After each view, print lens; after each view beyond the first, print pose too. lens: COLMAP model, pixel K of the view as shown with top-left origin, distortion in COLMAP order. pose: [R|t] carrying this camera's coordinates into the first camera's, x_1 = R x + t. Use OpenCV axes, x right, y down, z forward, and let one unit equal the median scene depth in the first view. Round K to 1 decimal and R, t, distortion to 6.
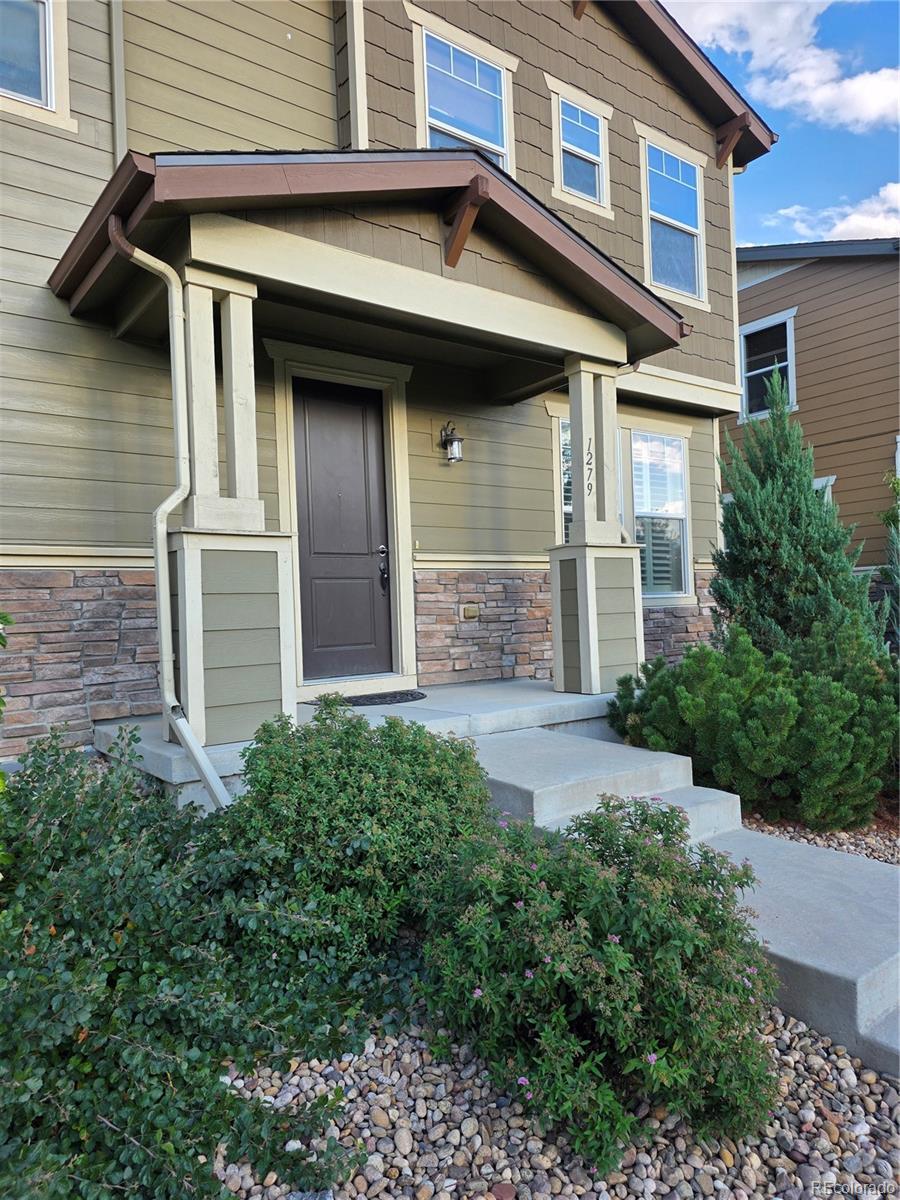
lens RADIAL K [[804.1, 0, 450.0], [0, 804.1, 600.0], [0, 0, 1]] dist [0.017961, -0.003368]
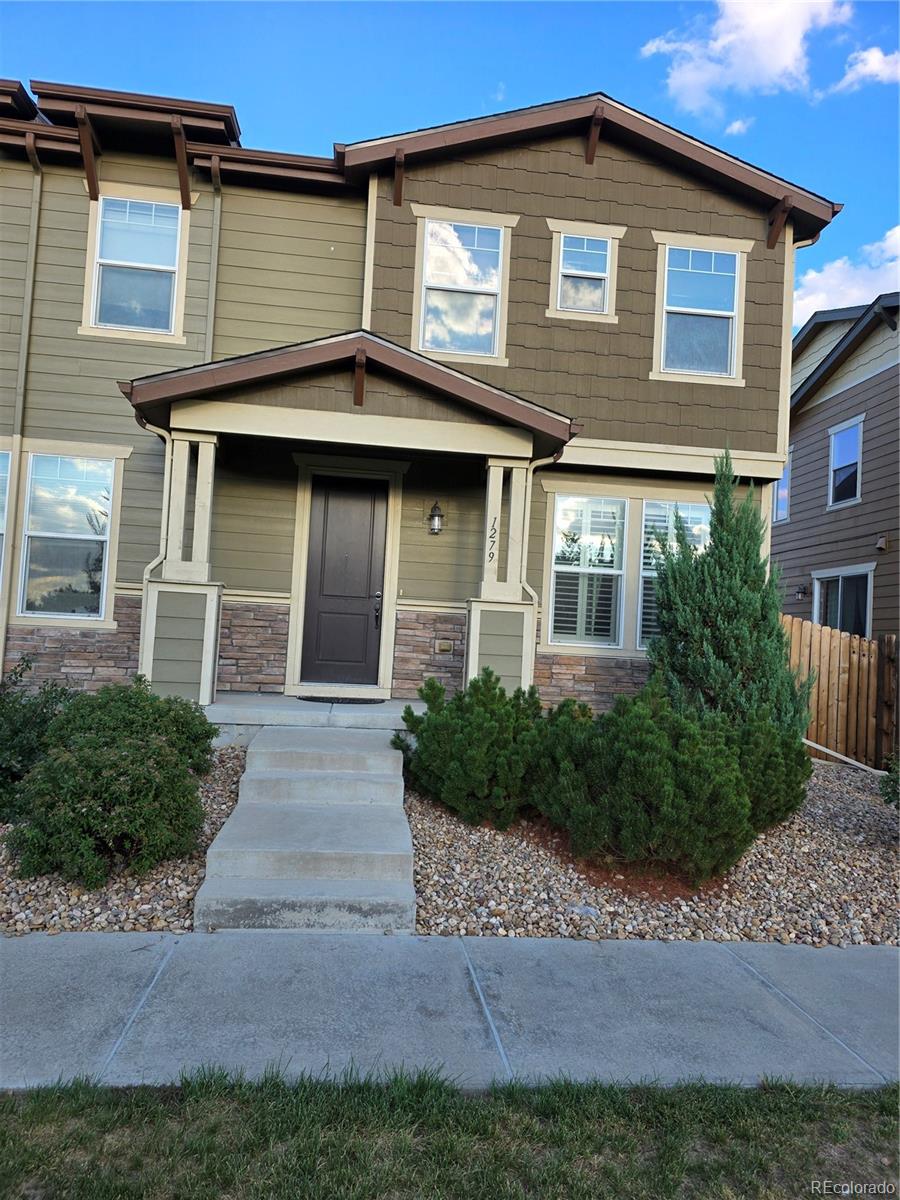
lens RADIAL K [[812.6, 0, 450.0], [0, 812.6, 600.0], [0, 0, 1]] dist [0.062025, -0.060896]
pose [[0.857700, 0.055075, -0.511193, 0.733762], [-0.076626, 0.996835, -0.021168, -0.034166], [0.508409, 0.057326, 0.859205, -0.135870]]
